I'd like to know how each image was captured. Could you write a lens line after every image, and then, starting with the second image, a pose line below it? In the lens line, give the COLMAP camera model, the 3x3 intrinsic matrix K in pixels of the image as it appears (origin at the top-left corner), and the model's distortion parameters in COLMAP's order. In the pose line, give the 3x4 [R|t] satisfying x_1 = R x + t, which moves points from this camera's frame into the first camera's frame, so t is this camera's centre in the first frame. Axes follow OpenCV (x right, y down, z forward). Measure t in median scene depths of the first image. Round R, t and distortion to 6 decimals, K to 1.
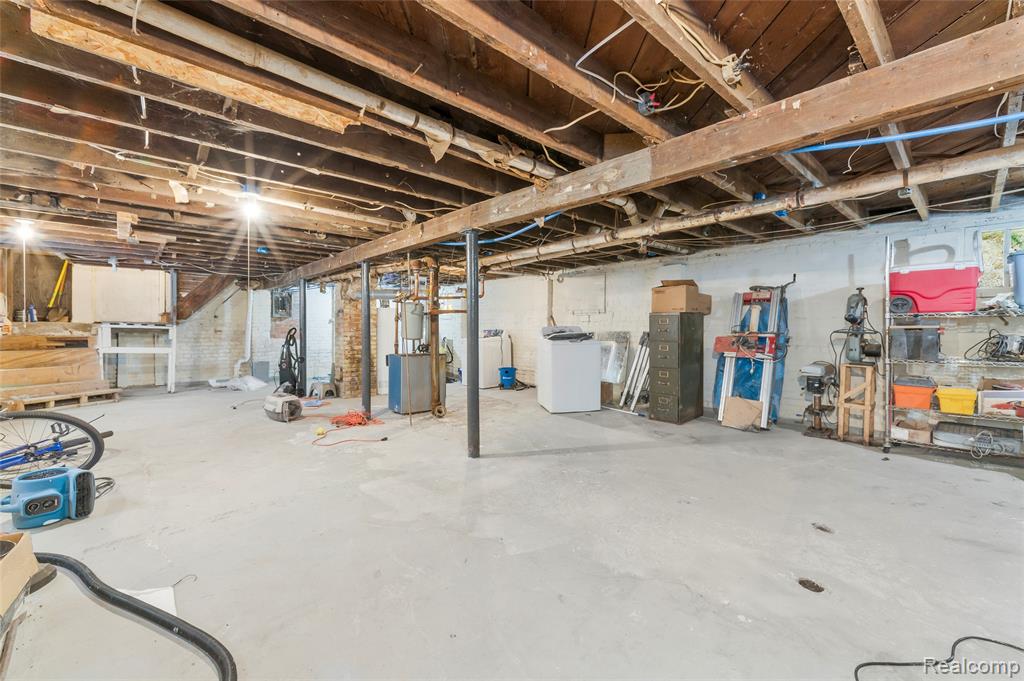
lens RADIAL K [[410.5, 0, 511.6], [0, 410.5, 330.9], [0, 0, 1]] dist [0.001712, 0.000027]
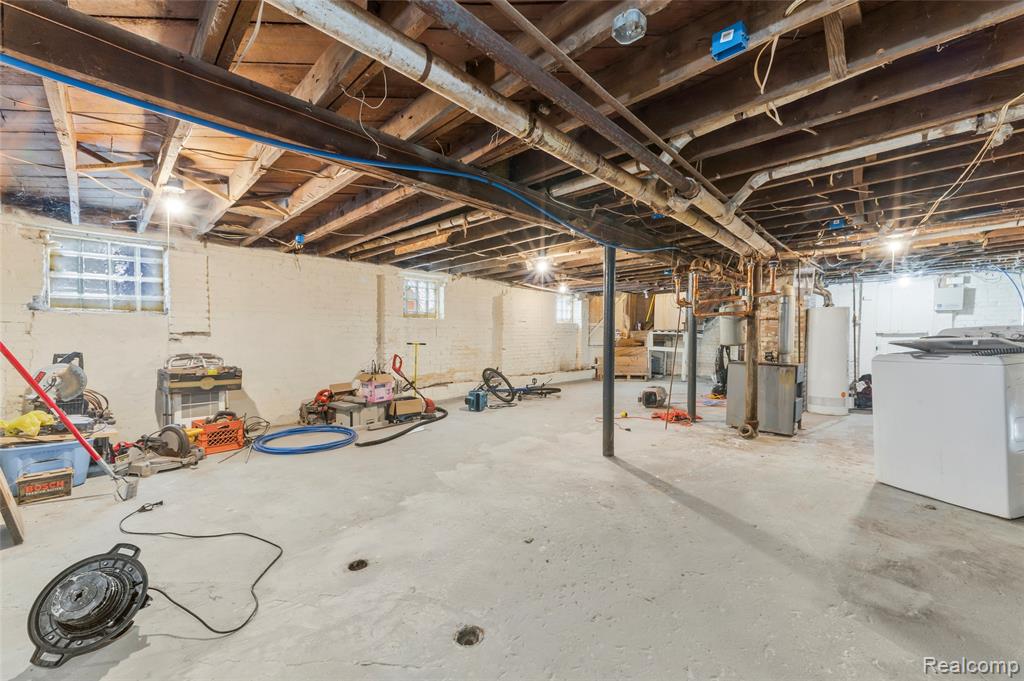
lens RADIAL K [[410.5, 0, 511.6], [0, 410.5, 330.9], [0, 0, 1]] dist [0.001712, 0.000027]
pose [[0.063210, -0.011498, -0.997934, 1.195949], [0.002065, 0.999933, -0.011391, -0.005041], [0.997998, -0.001340, 0.063230, 0.857295]]
